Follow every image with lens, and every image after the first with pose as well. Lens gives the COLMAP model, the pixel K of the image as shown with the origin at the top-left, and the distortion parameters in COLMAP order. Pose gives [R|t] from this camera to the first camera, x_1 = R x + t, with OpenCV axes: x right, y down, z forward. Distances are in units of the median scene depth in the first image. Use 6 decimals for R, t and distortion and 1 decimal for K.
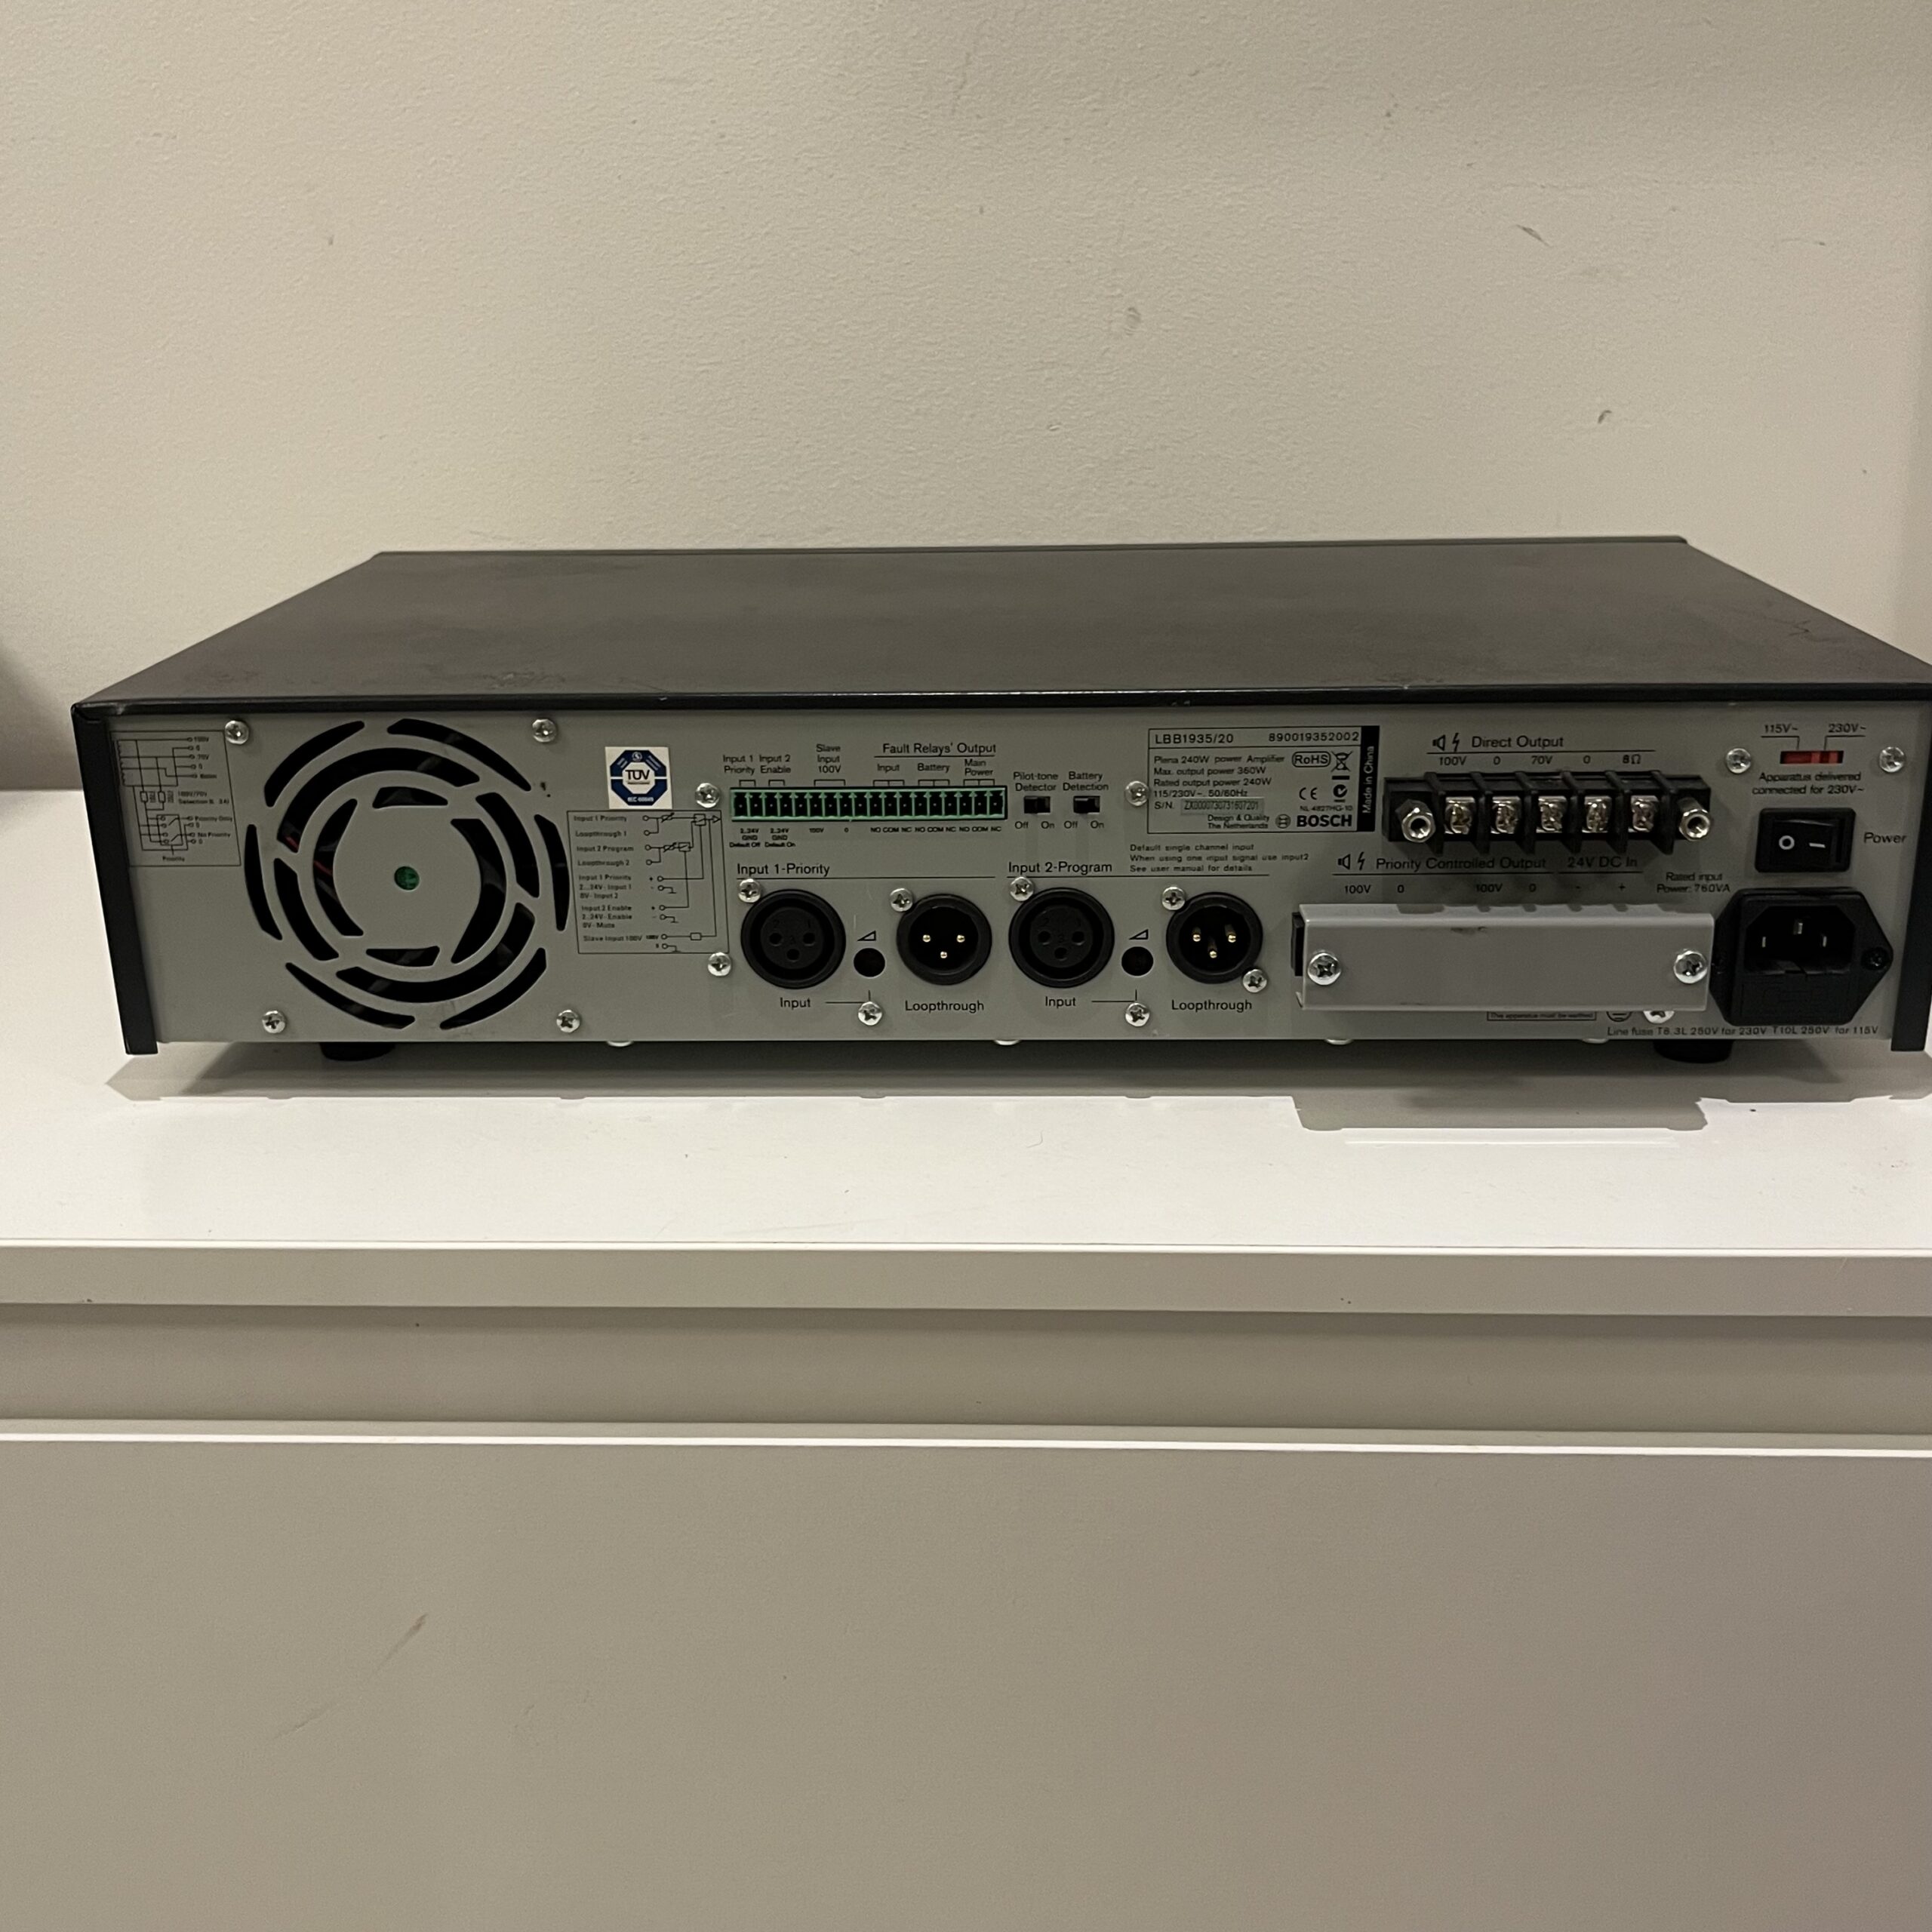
lens RADIAL K [[2180.4, 0, 956.6], [0, 2180.4, 963.7], [0, 0, 1]] dist [0.014252, 0.000000]
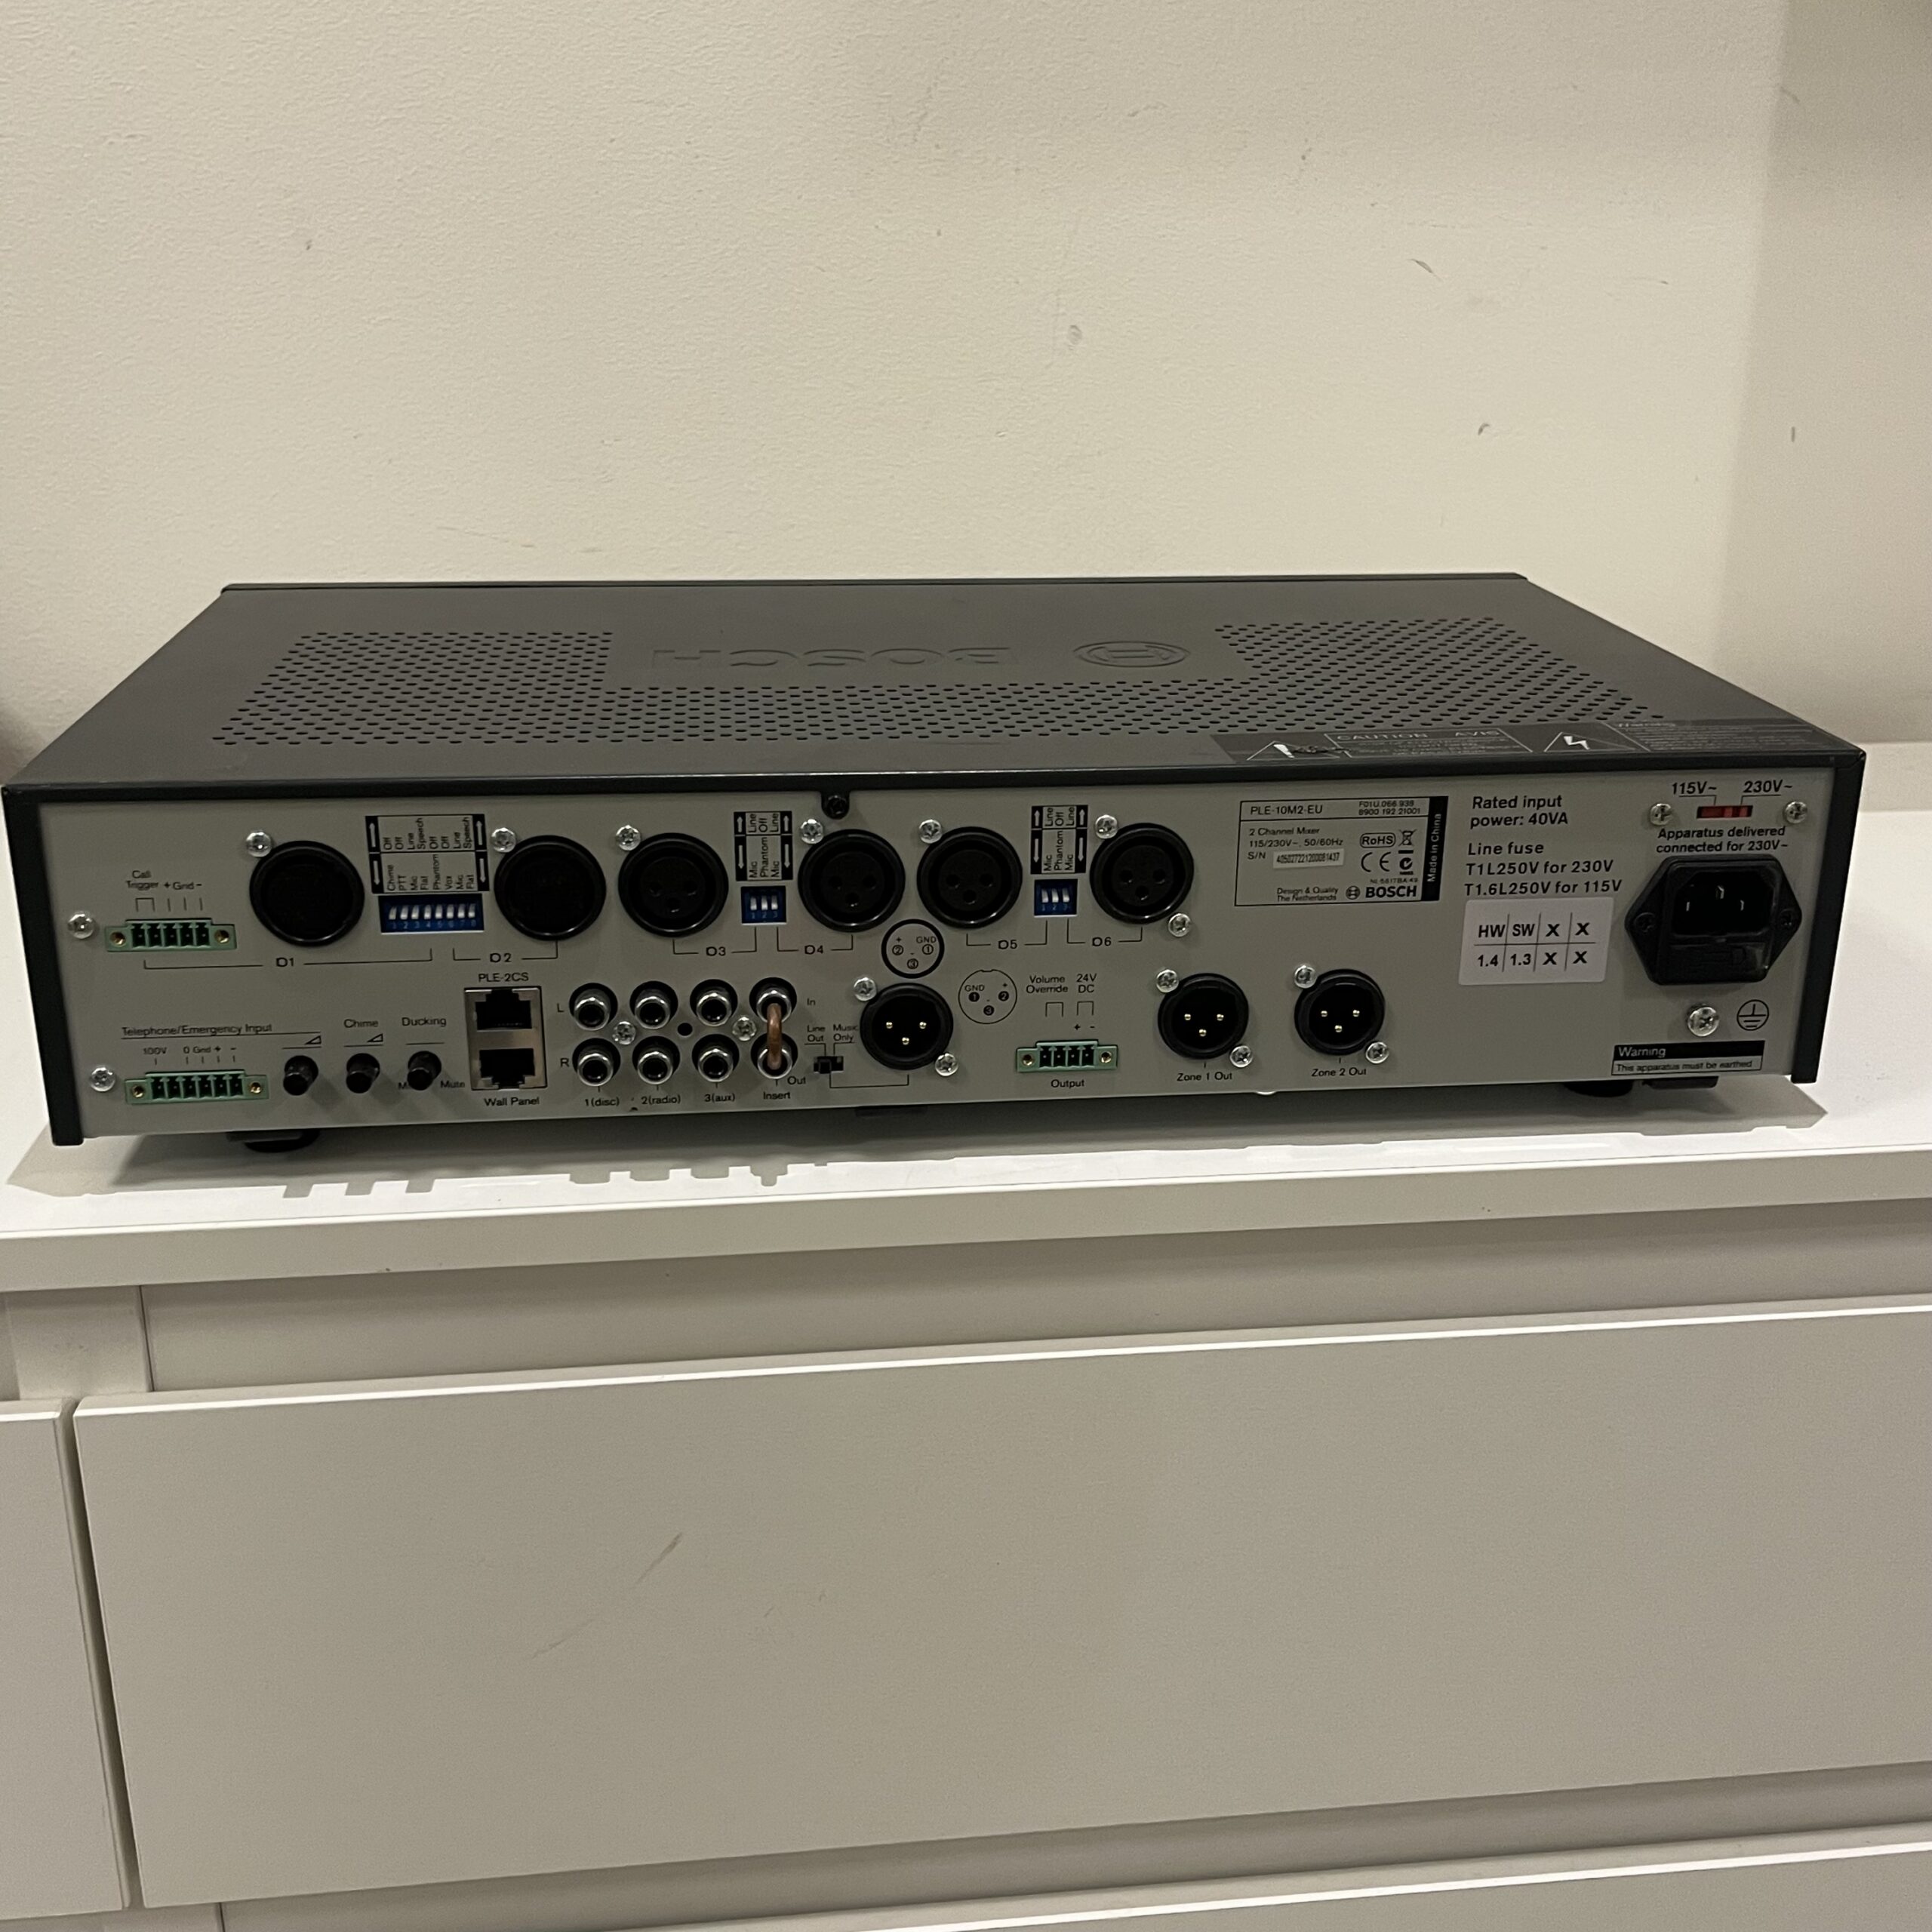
lens RADIAL K [[2180.4, 0, 979.9], [0, 2180.4, 959.4], [0, 0, 1]] dist [0.014252, 0.000000]
pose [[0.984302, -0.032721, 0.173433, -0.167180], [0.028909, 0.999283, 0.024460, -0.011567], [-0.174109, -0.019062, 0.984542, -0.073941]]
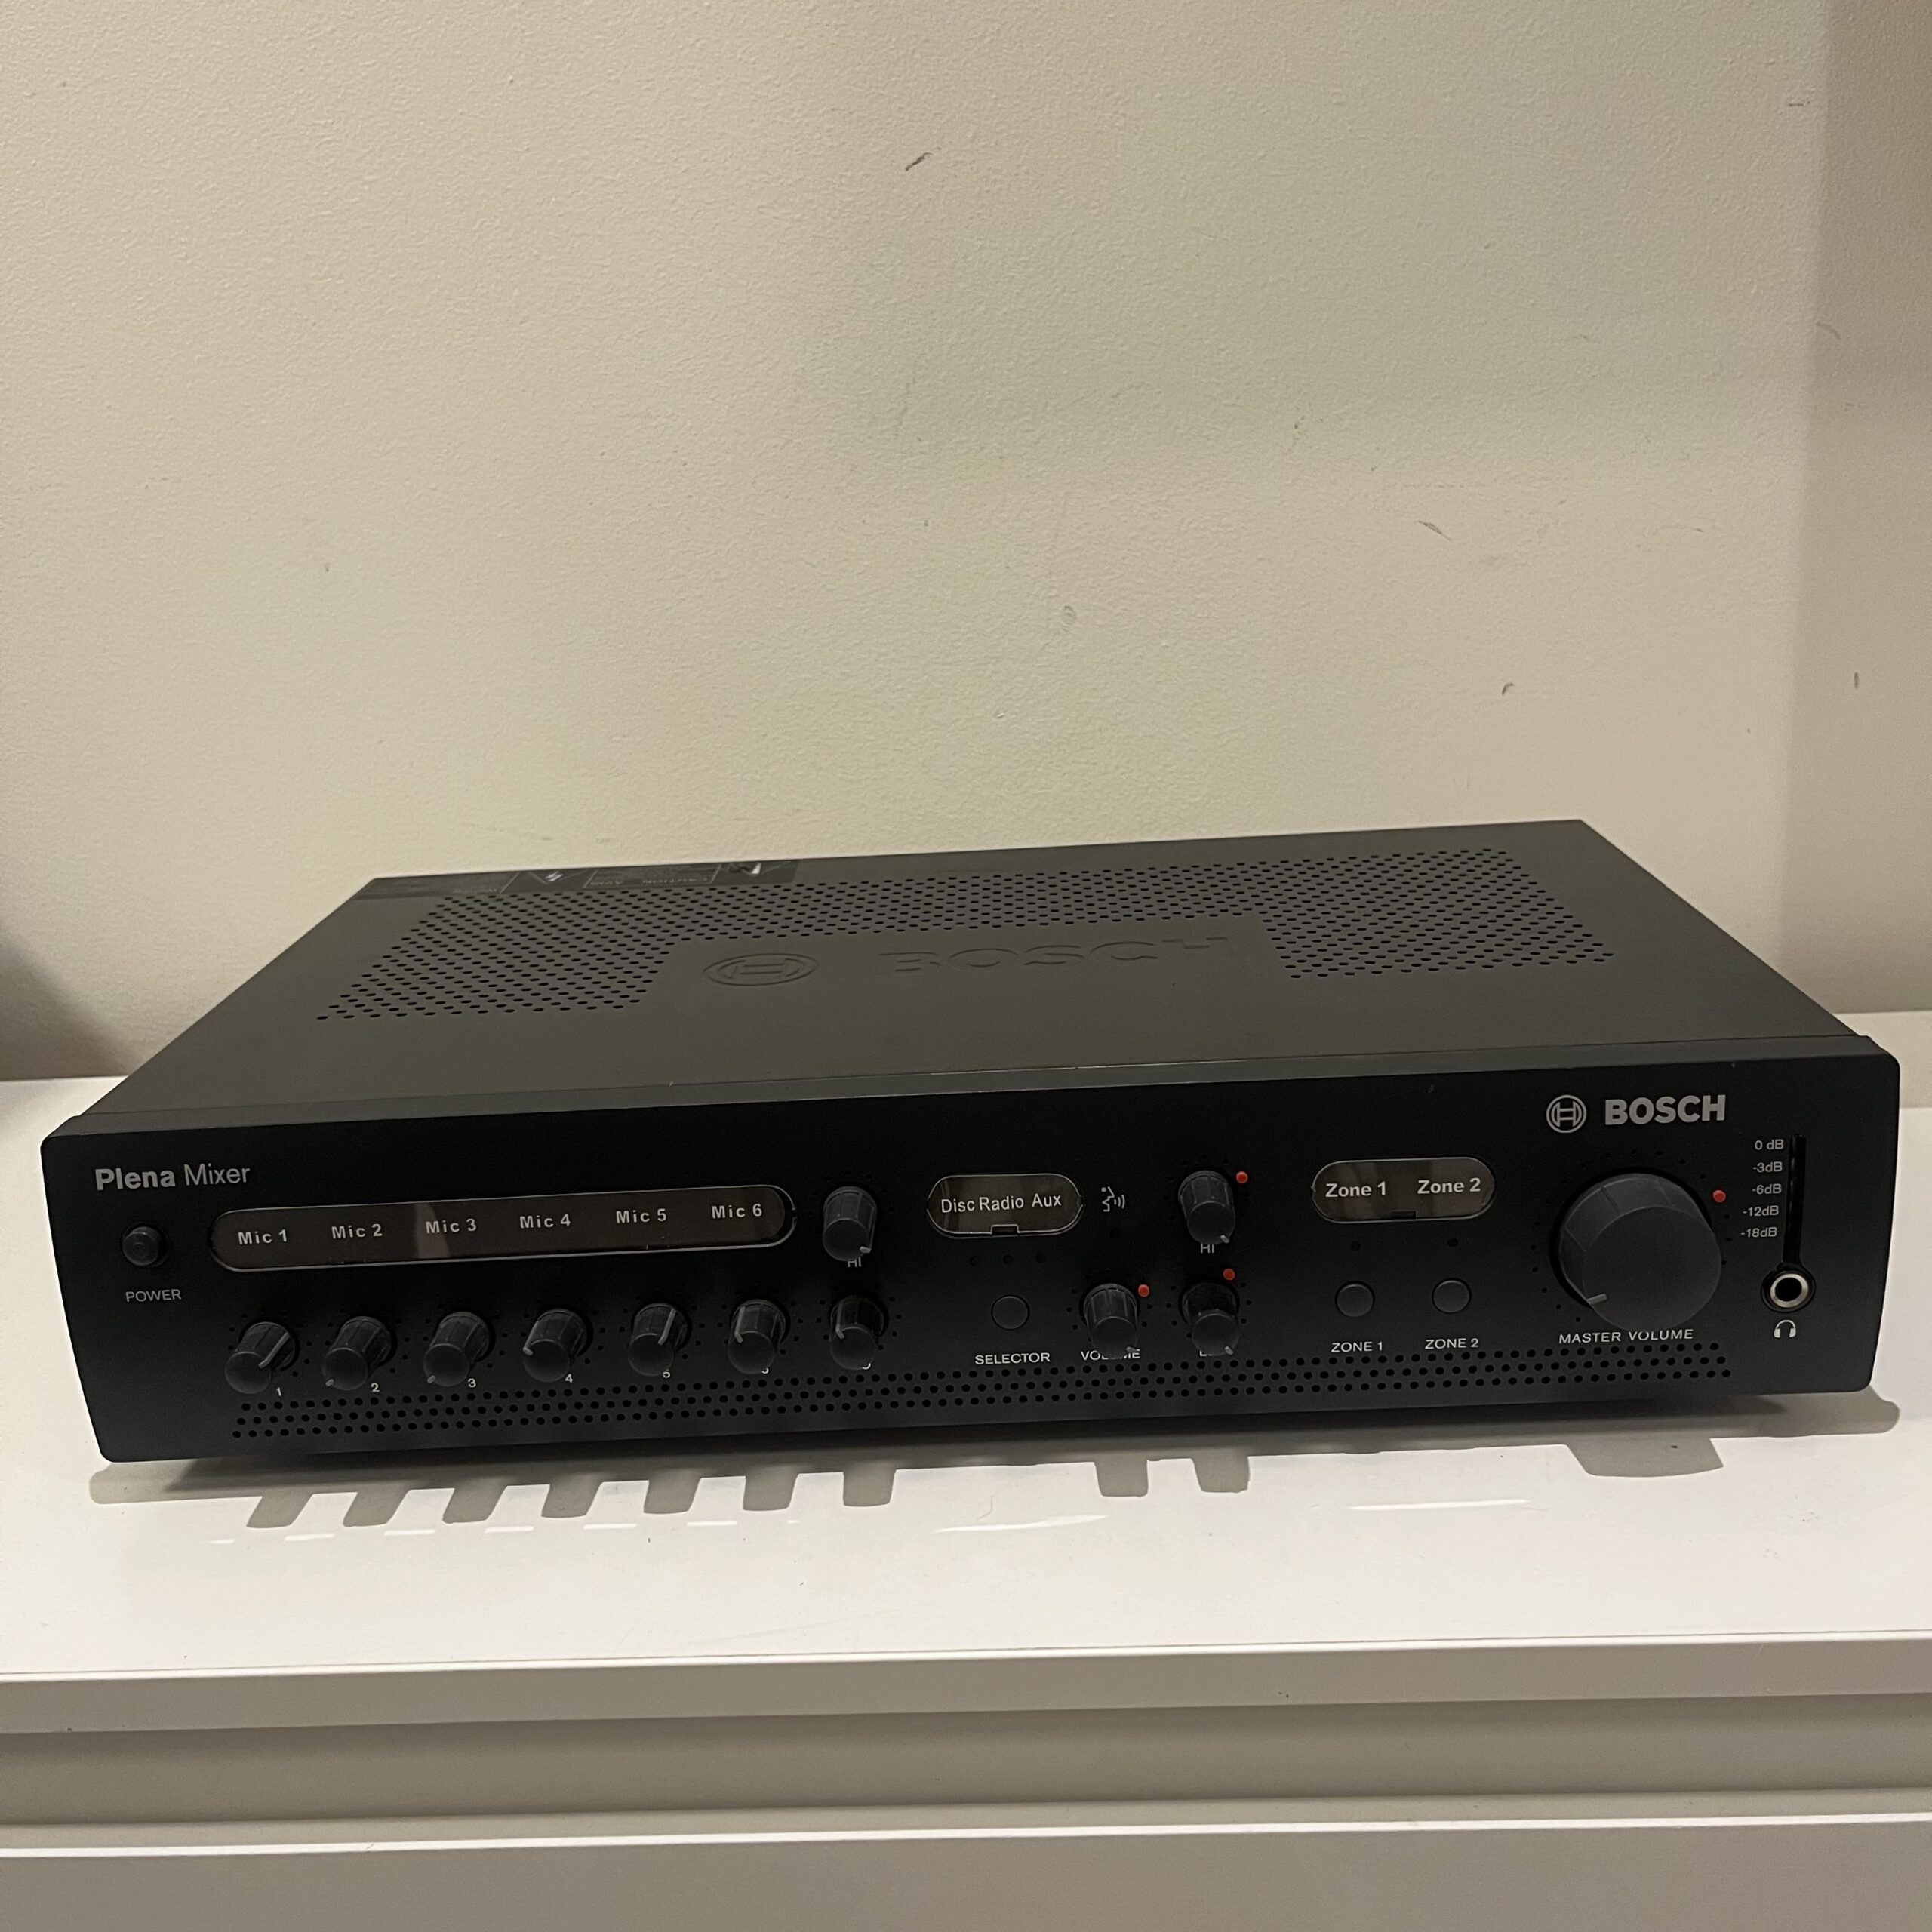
lens RADIAL K [[1949.7, 0, 976.1], [0, 1949.7, 979.2], [0, 0, 1]] dist [0.013142, 0.000000]
pose [[0.999363, -0.035201, 0.005811, 0.022684], [0.035363, 0.998901, -0.030755, -0.087459], [-0.004722, 0.030941, 0.999510, 0.037427]]
